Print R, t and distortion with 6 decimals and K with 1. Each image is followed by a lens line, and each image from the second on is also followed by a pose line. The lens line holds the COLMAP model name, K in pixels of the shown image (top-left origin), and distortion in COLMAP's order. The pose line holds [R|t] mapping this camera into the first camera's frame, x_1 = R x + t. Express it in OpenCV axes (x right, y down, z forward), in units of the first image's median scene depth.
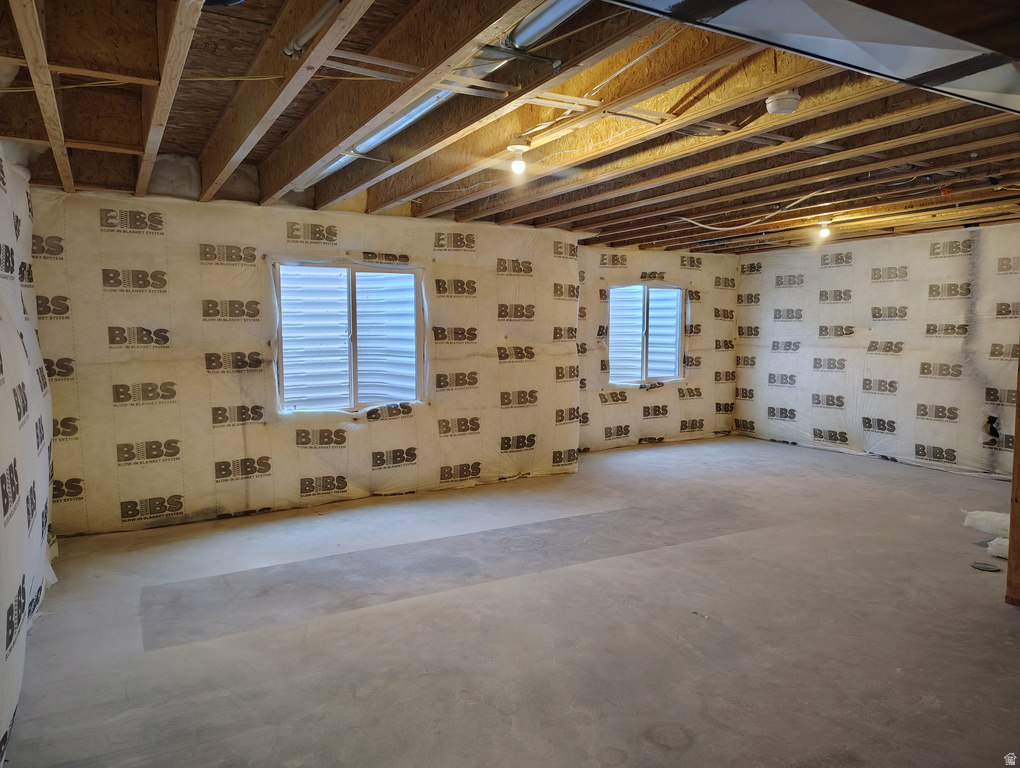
lens RADIAL K [[700.6, 0, 506.7], [0, 700.6, 377.7], [0, 0, 1]] dist [0.037872, -0.040481]
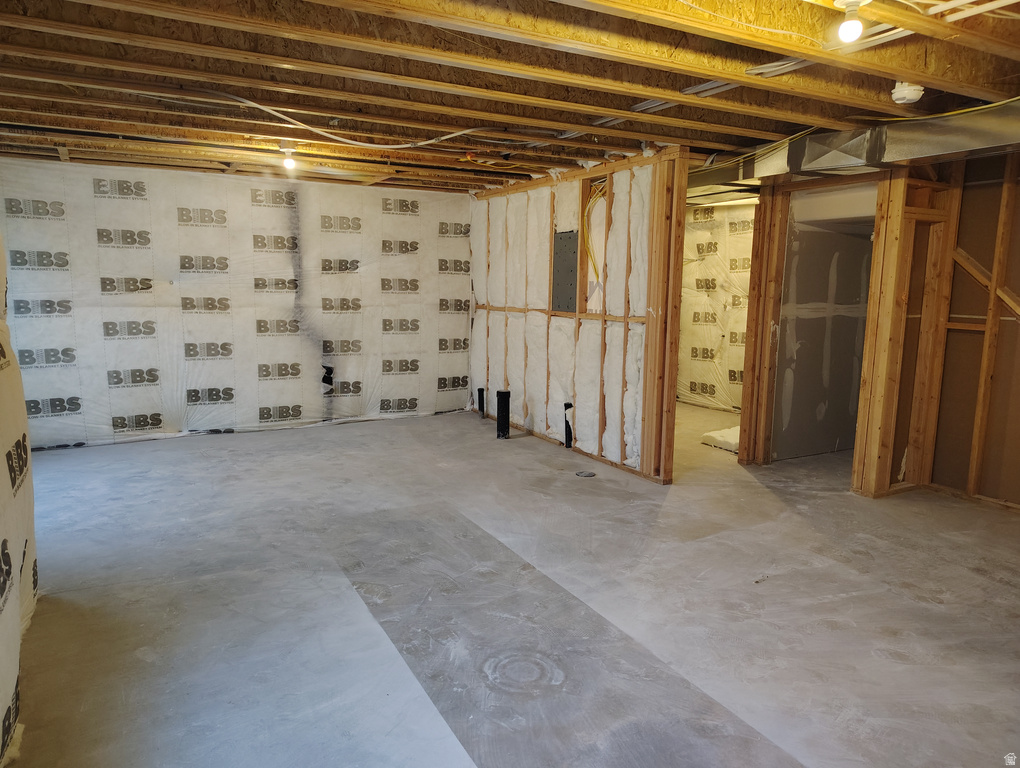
lens RADIAL K [[700.6, 0, 506.2], [0, 700.6, 391.1], [0, 0, 1]] dist [0.037872, -0.040481]
pose [[0.016547, -0.150651, 0.988448, -0.385576], [0.061473, 0.986867, 0.149381, -0.054639], [-0.997972, 0.058291, 0.025591, 0.760005]]
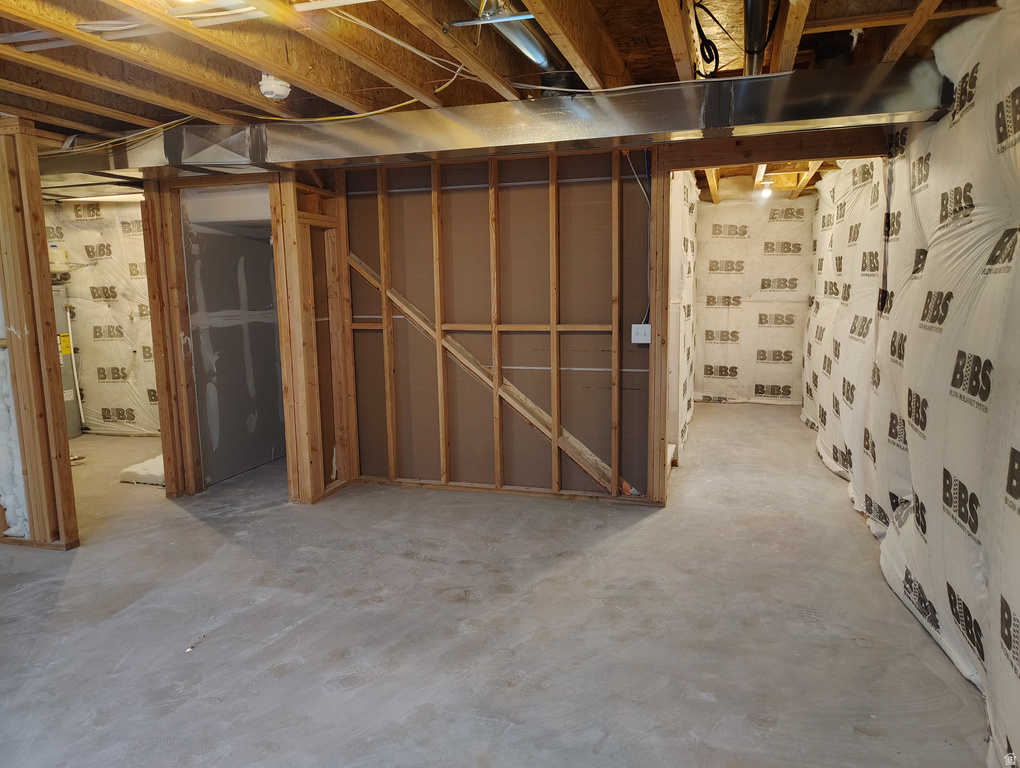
lens RADIAL K [[700.6, 0, 515.1], [0, 700.6, 385.1], [0, 0, 1]] dist [0.037872, -0.040481]
pose [[-0.687724, -0.087077, 0.720731, -0.320904], [0.072493, 0.979581, 0.187524, -0.052268], [-0.722344, 0.181213, -0.667369, 0.710218]]
